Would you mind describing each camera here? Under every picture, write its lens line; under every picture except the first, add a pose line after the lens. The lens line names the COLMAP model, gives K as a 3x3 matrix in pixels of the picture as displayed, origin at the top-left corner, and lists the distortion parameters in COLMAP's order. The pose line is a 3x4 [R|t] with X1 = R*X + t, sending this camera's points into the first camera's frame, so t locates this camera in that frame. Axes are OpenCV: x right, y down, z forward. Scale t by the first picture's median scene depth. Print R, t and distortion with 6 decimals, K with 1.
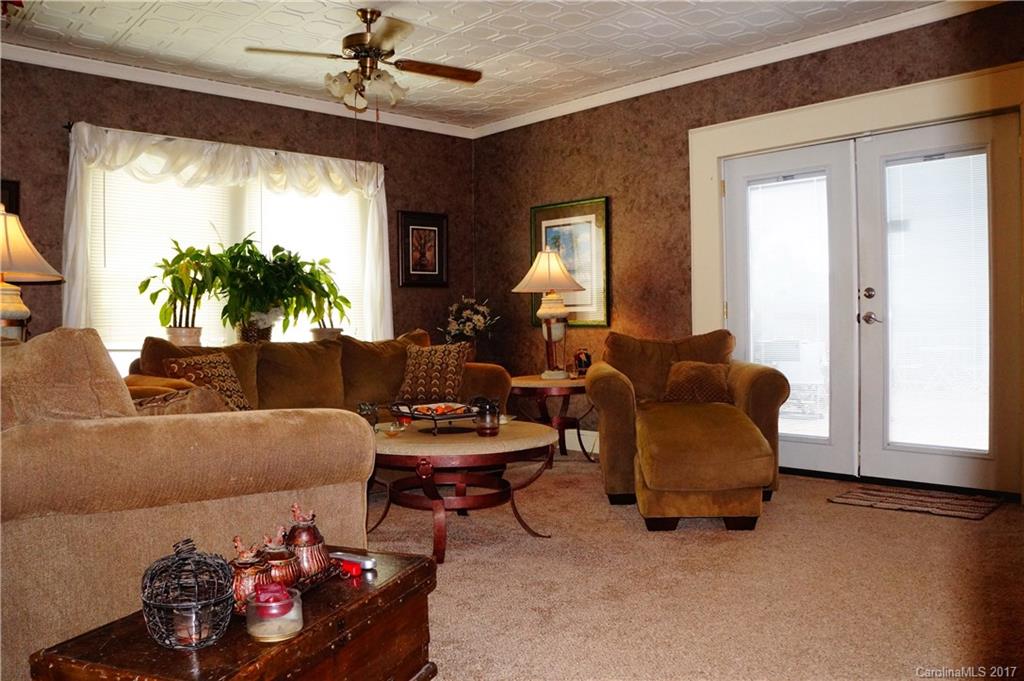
lens RADIAL K [[809.7, 0, 518.5], [0, 809.7, 335.2], [0, 0, 1]] dist [-0.170066, 0.133348]
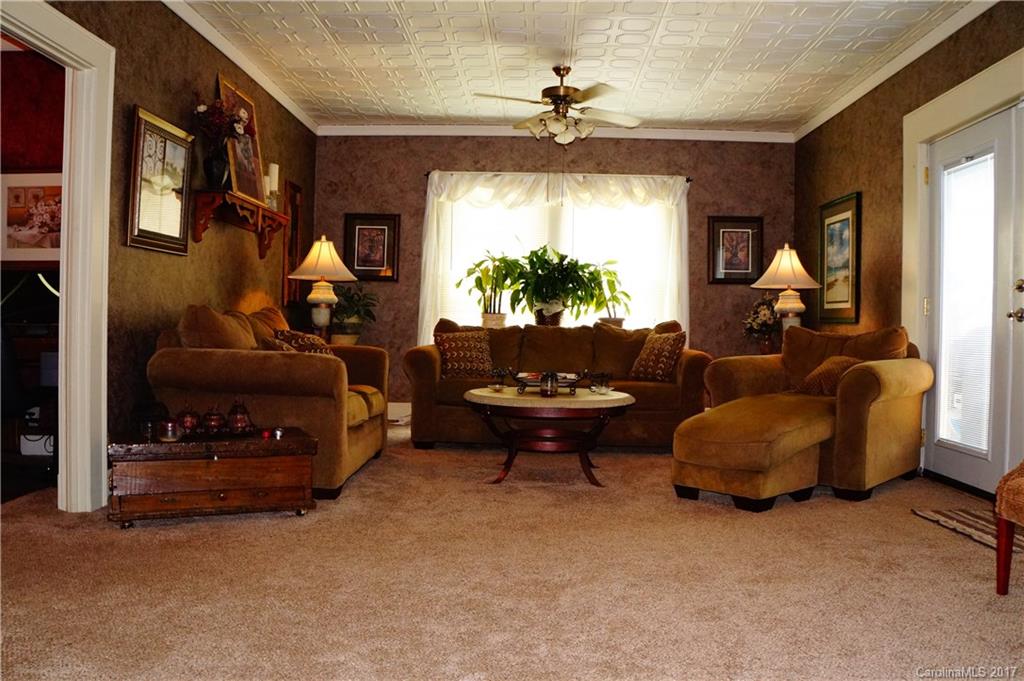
lens RADIAL K [[809.7, 0, 518.5], [0, 809.7, 335.2], [0, 0, 1]] dist [-0.170066, 0.133348]
pose [[0.718998, 0.037037, -0.694024, 0.520855], [-0.038103, 0.999178, 0.013848, 0.006829], [0.693967, 0.016488, 0.719818, 0.019119]]
